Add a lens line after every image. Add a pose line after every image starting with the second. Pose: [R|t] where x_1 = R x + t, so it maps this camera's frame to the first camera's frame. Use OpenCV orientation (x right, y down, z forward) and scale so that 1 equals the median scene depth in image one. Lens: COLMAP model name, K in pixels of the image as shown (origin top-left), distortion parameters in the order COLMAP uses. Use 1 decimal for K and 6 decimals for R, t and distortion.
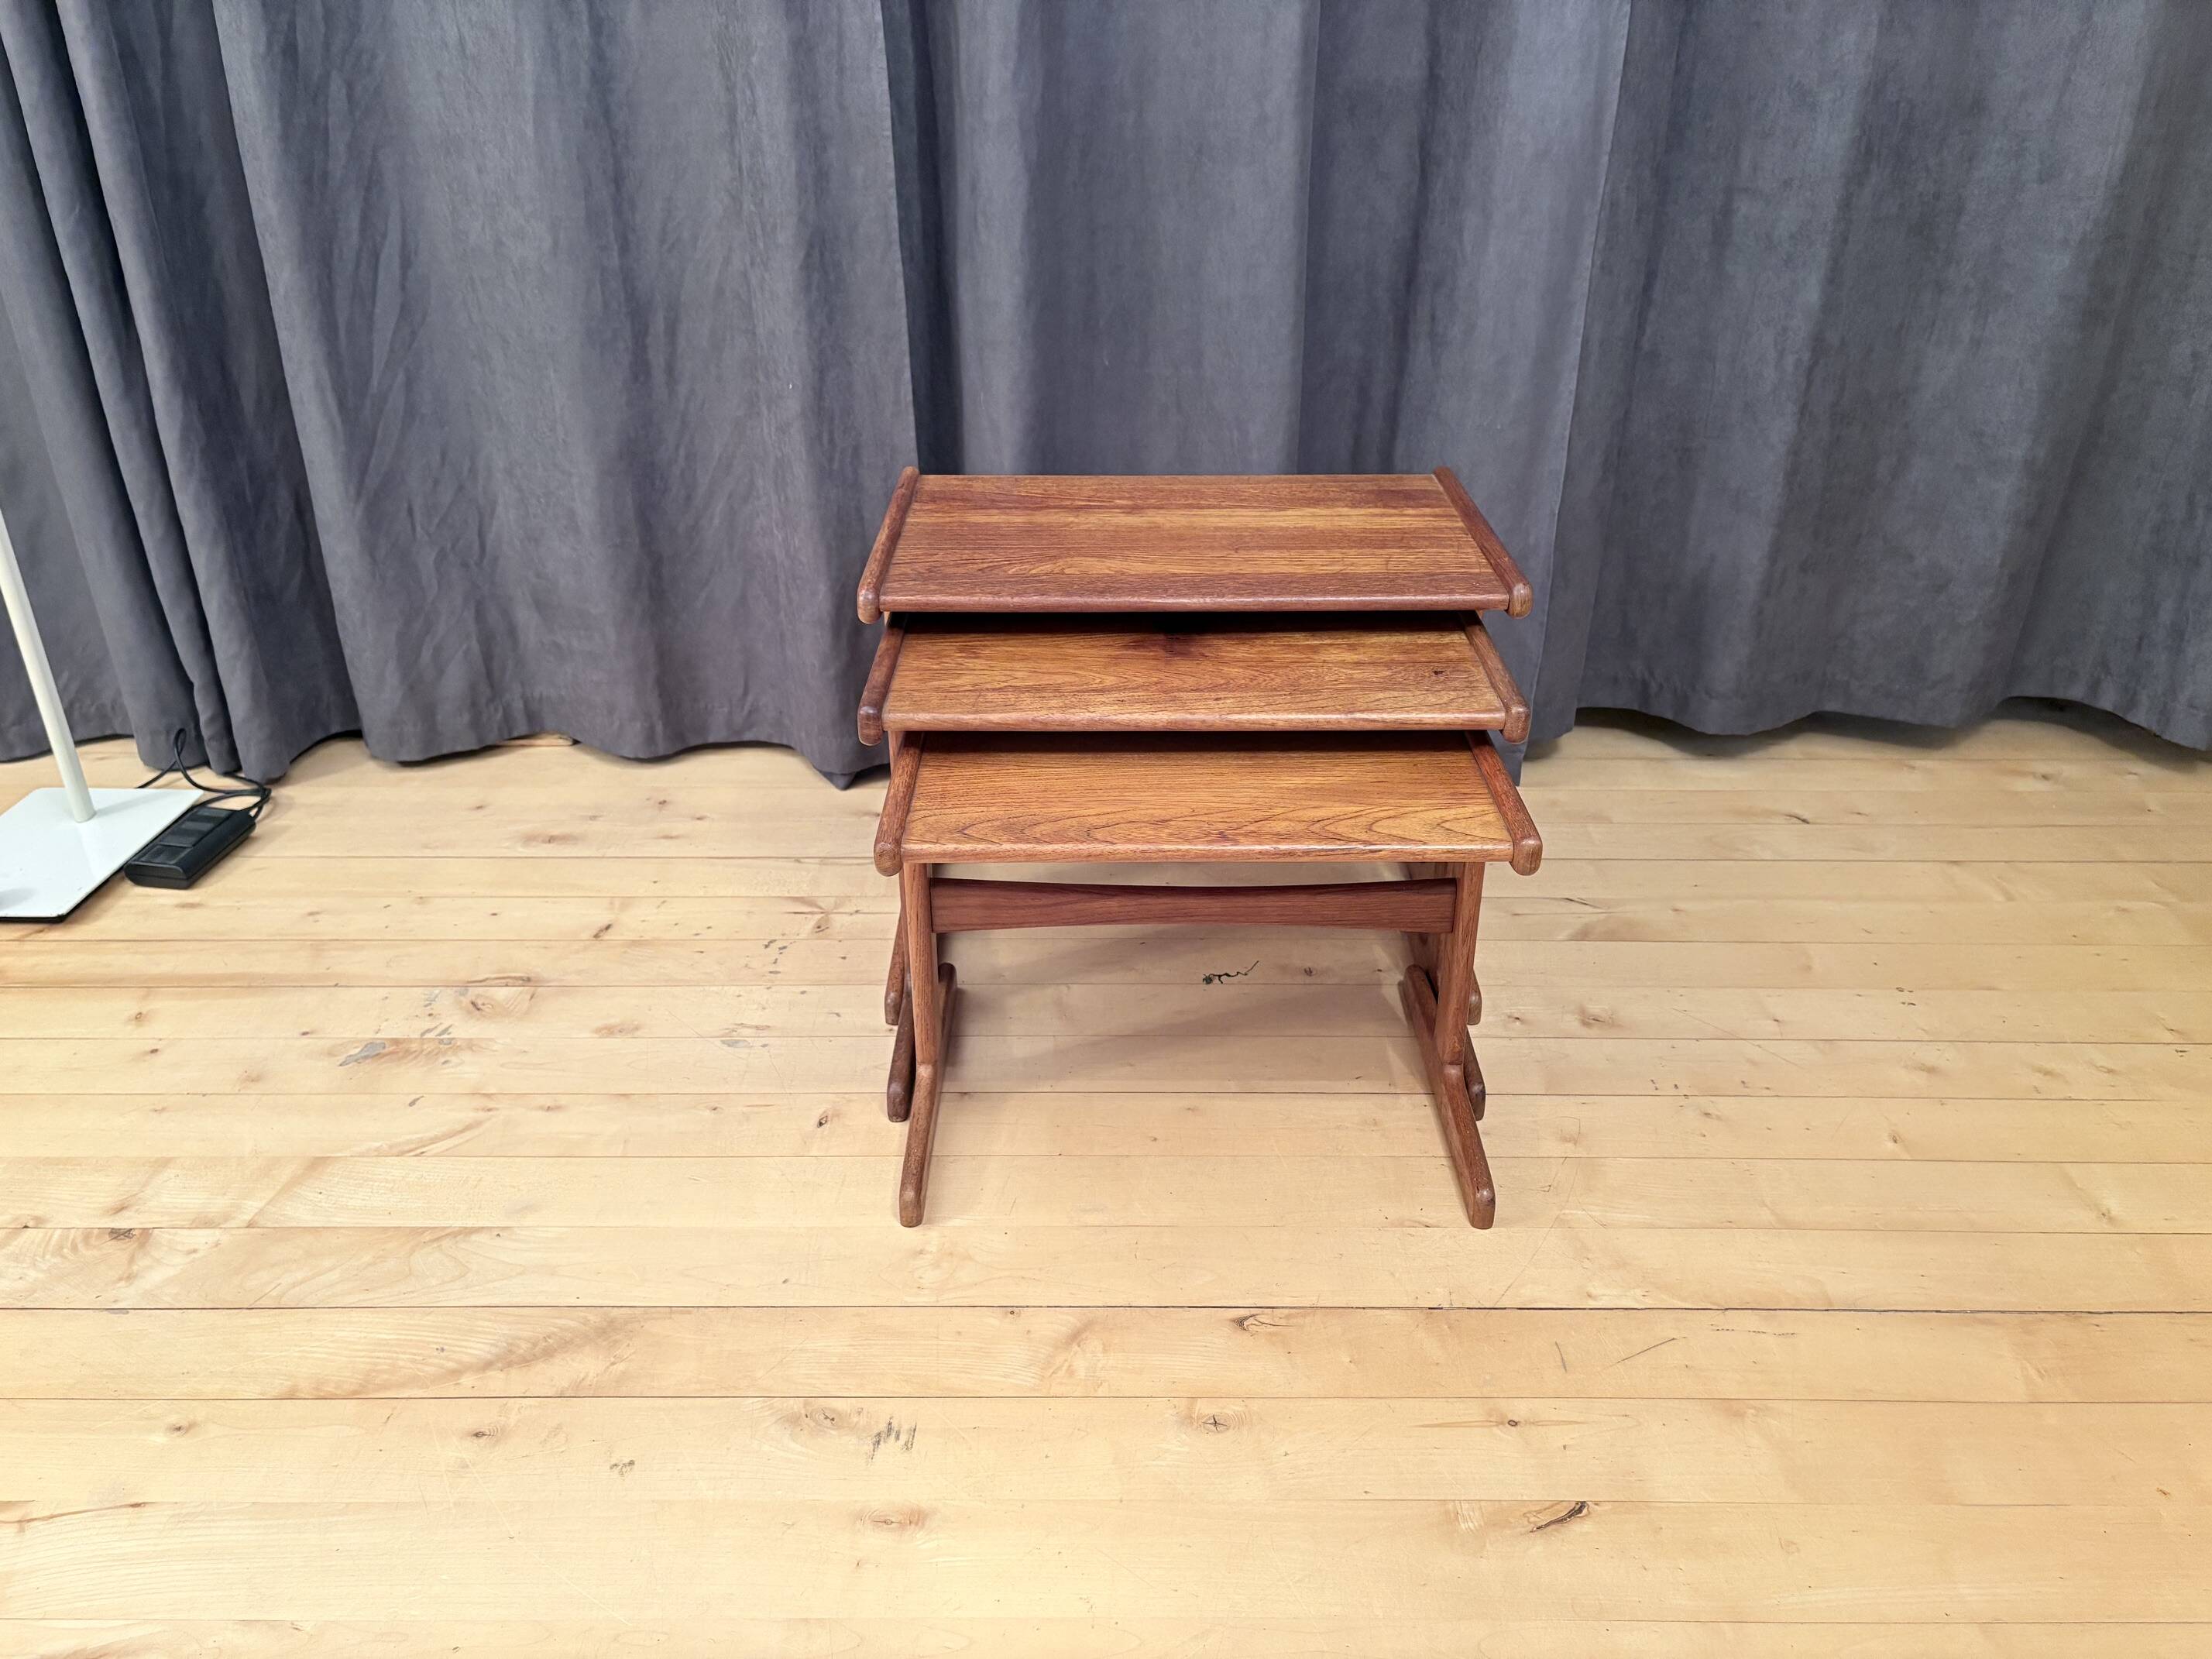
lens RADIAL K [[1686.1, 0, 1106.2], [0, 1686.1, 834.0], [0, 0, 1]] dist [0.014998, 0.004772]
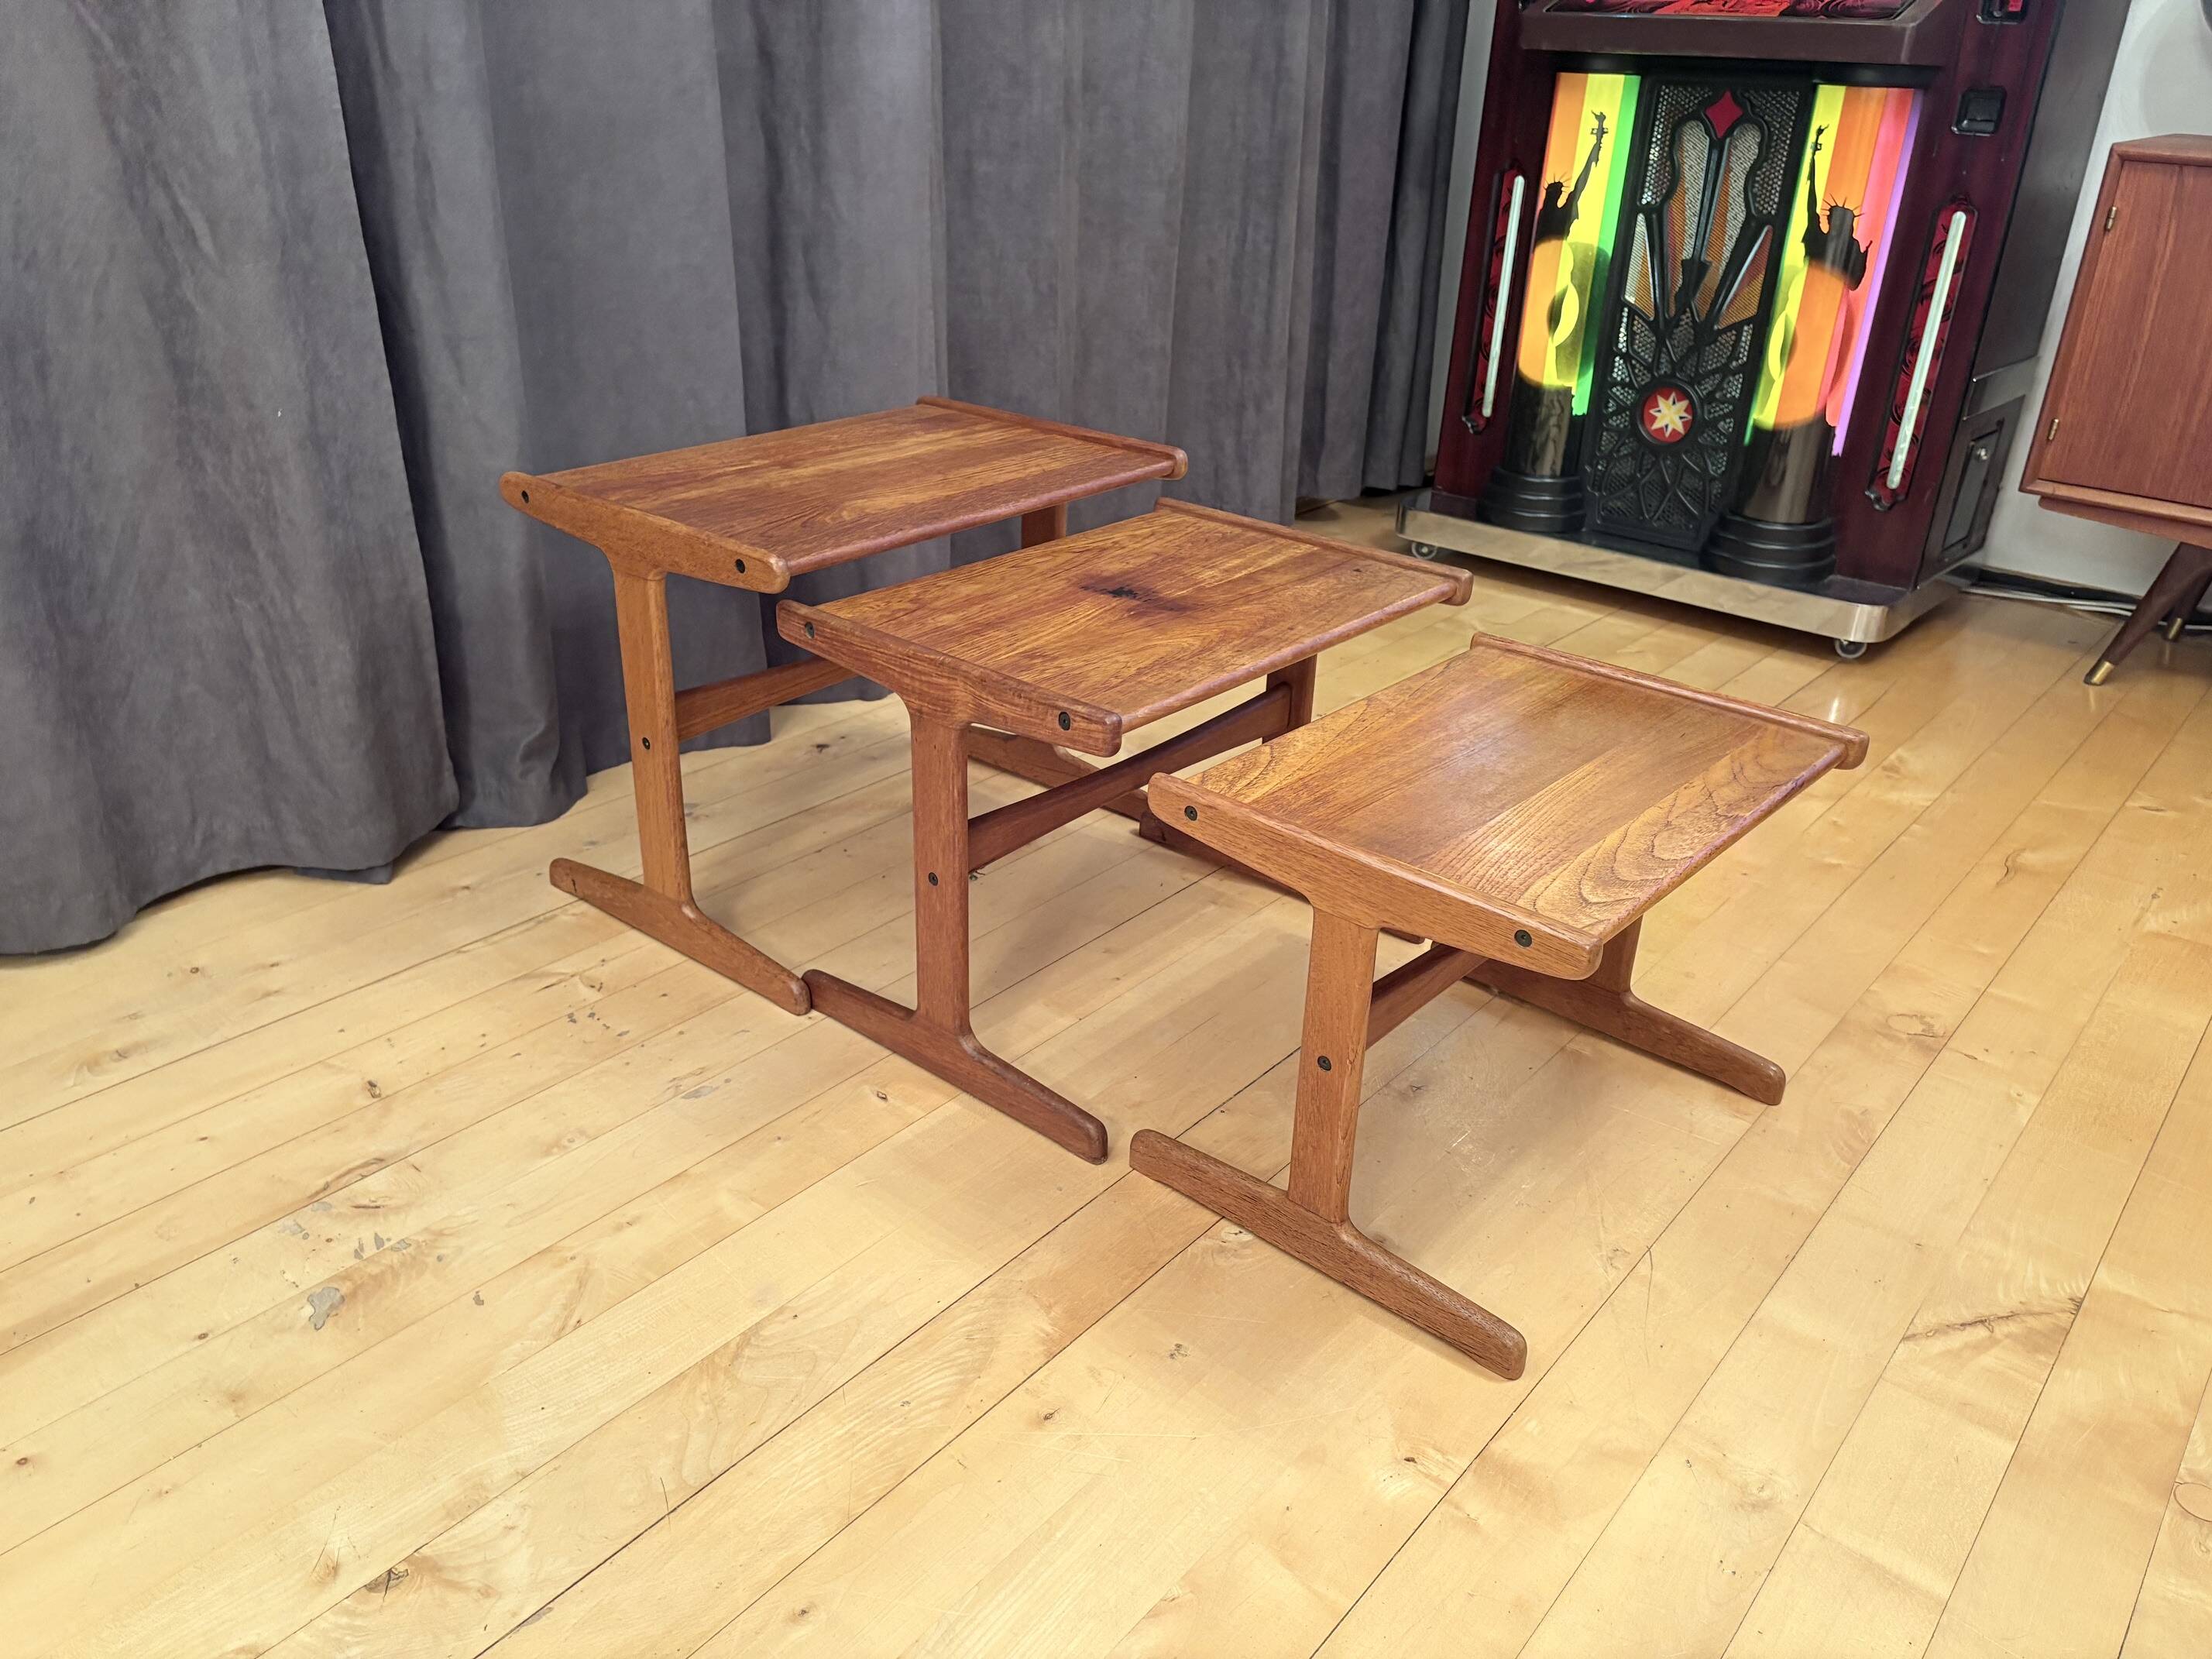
lens RADIAL K [[1685.7, 0, 1107.4], [0, 1685.7, 836.6], [0, 0, 1]] dist [0.034258, -0.034441]
pose [[0.631394, -0.316124, 0.708101, -0.582100], [0.326198, 0.936689, 0.127313, -0.042458], [-0.703517, 0.150596, 0.694539, 0.159260]]
